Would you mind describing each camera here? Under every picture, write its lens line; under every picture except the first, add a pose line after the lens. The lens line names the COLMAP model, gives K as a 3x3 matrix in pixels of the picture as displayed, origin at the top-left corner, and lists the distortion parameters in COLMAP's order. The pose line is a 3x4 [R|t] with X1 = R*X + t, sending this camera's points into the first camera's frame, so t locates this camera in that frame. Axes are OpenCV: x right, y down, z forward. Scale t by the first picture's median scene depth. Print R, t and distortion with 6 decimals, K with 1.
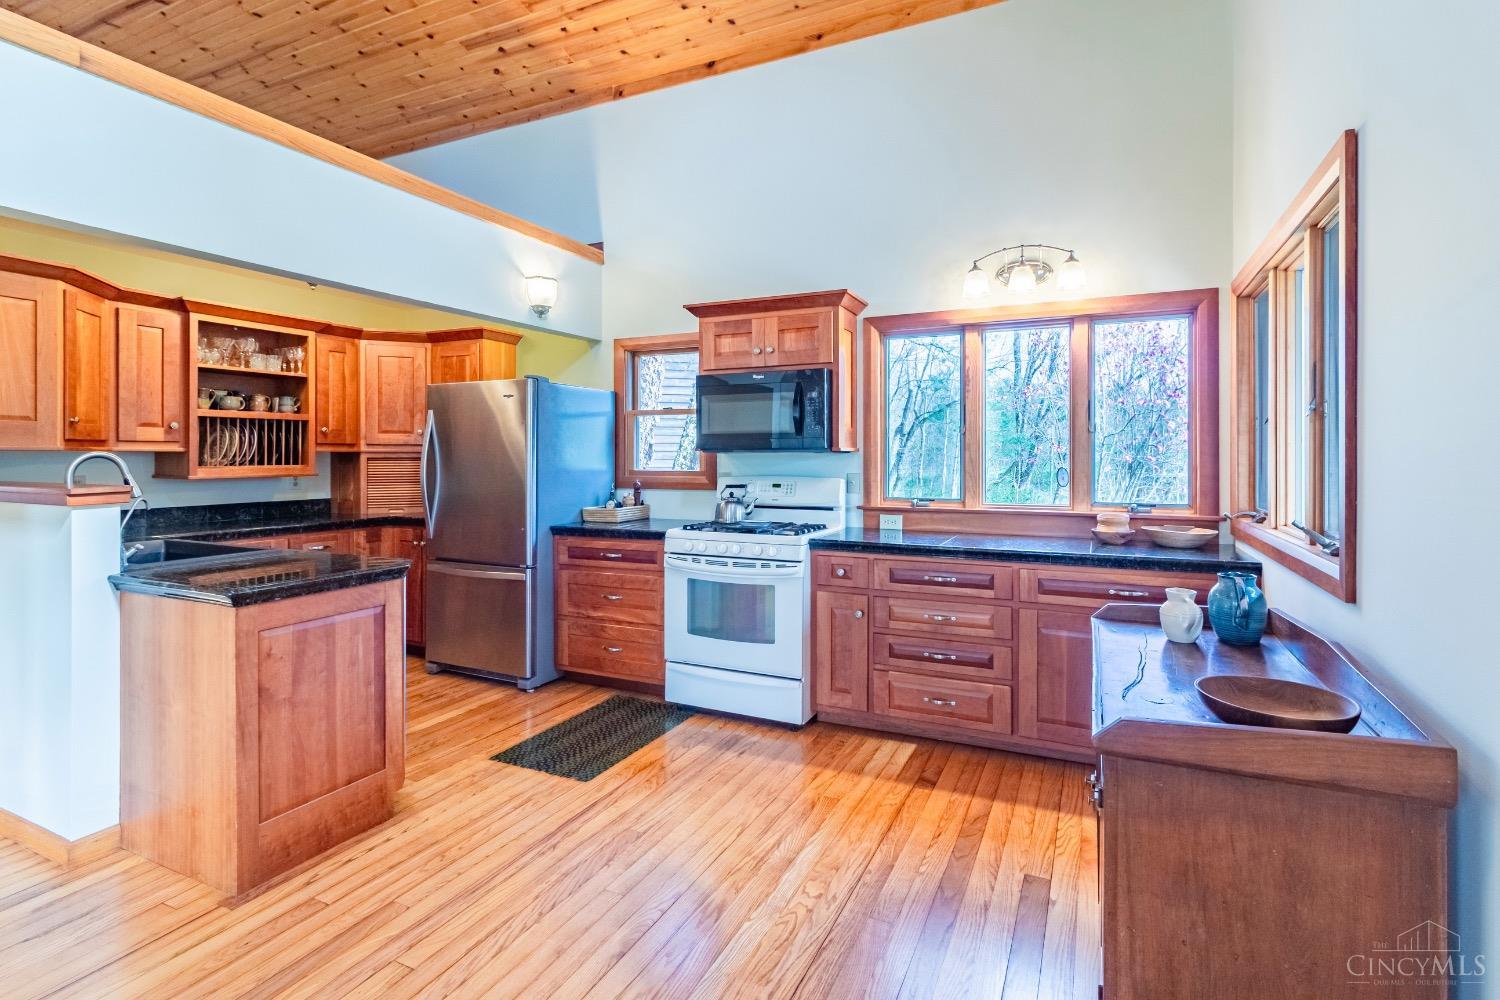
lens RADIAL K [[706.2, 0, 752.8], [0, 706.2, 462.8], [0, 0, 1]] dist [-0.001356, 0.003334]
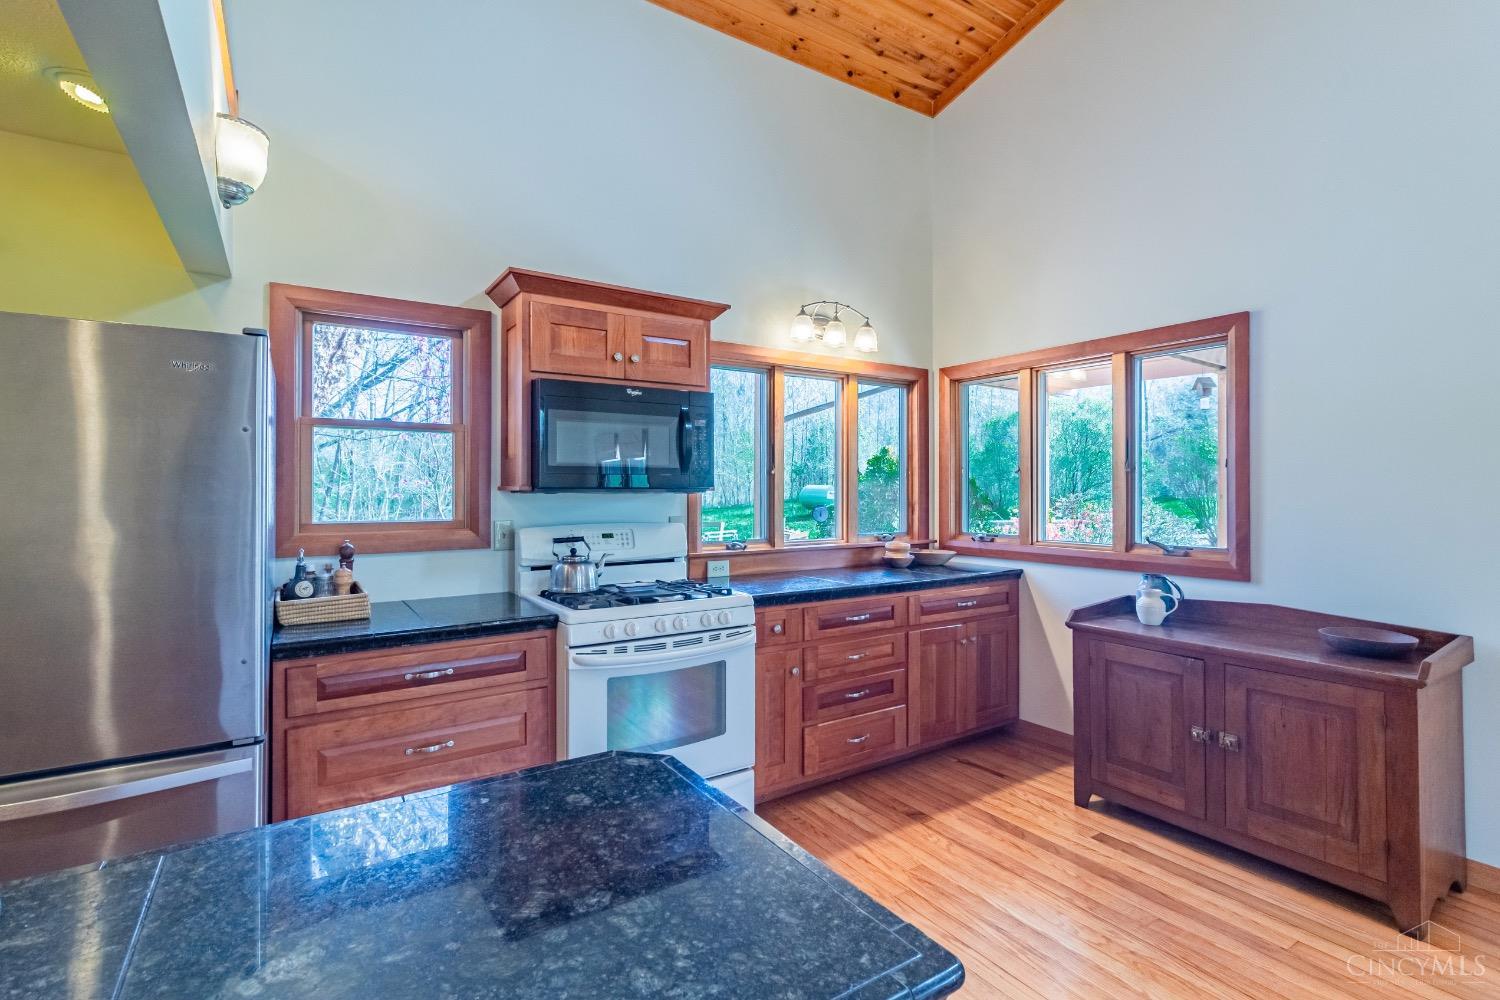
lens RADIAL K [[706.2, 0, 755.9], [0, 706.2, 490.6], [0, 0, 1]] dist [-0.001356, 0.003334]
pose [[0.525731, -0.000898, 0.850650, -0.589601], [0.008110, 0.999959, -0.003956, -0.013556], [-0.850612, 0.008978, 0.525717, 0.513902]]
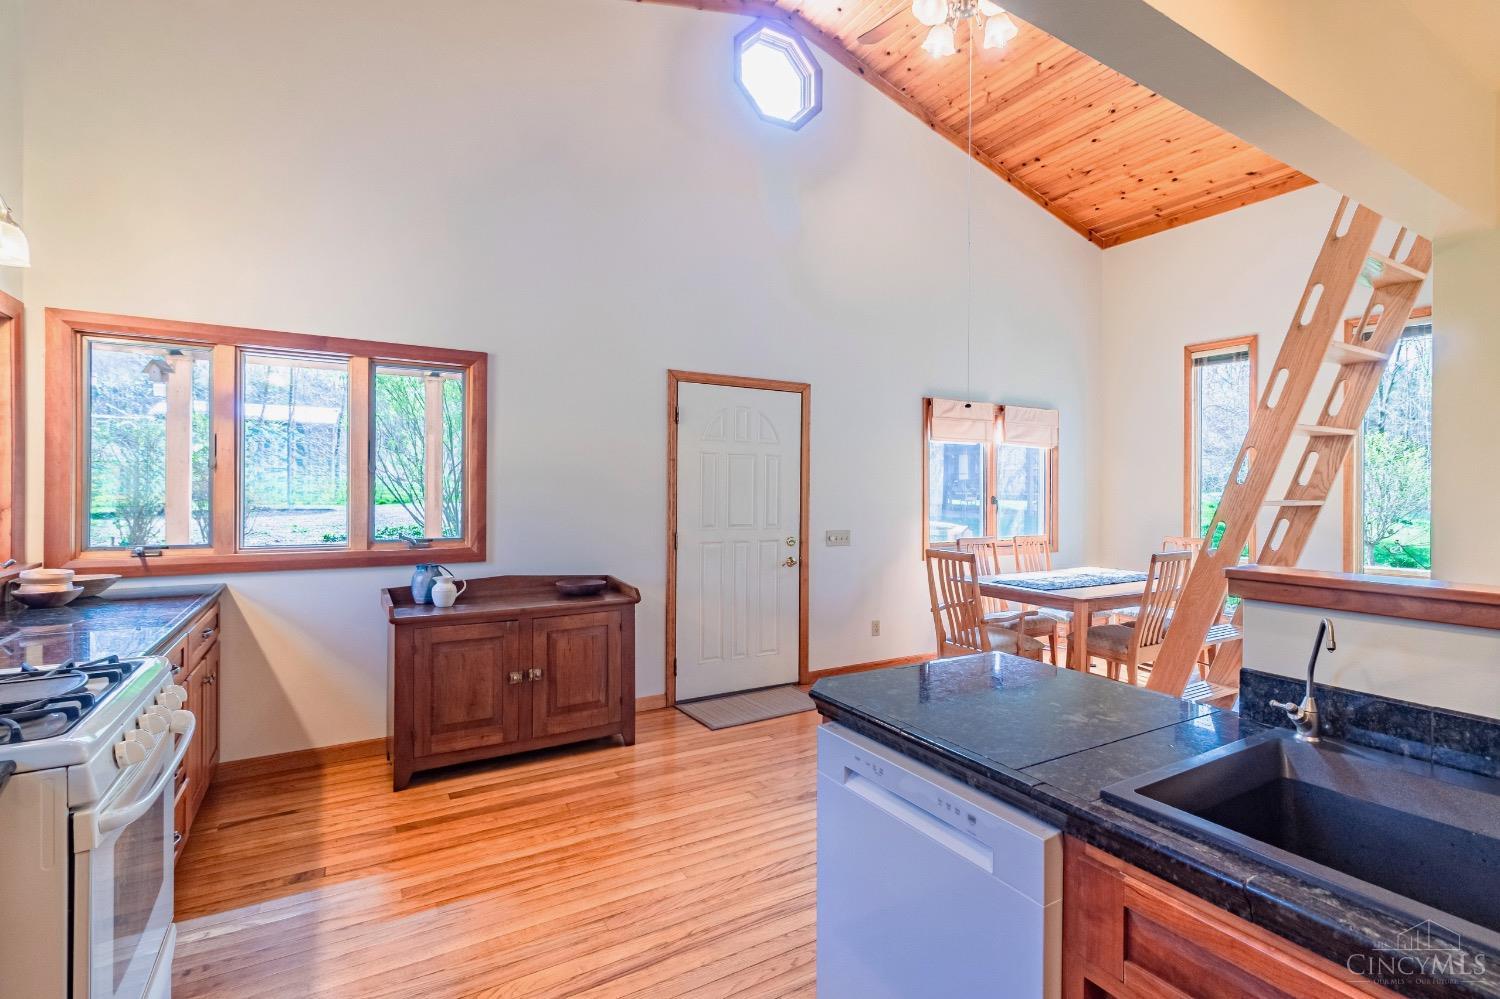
lens RADIAL K [[706.2, 0, 825.8], [0, 706.2, 485.7], [0, 0, 1]] dist [-0.001356, 0.003334]
pose [[-0.847788, -0.006548, 0.530295, -0.593364], [-0.005394, 0.999979, 0.003724, -0.027090], [-0.530308, 0.000297, -0.847805, 1.093120]]
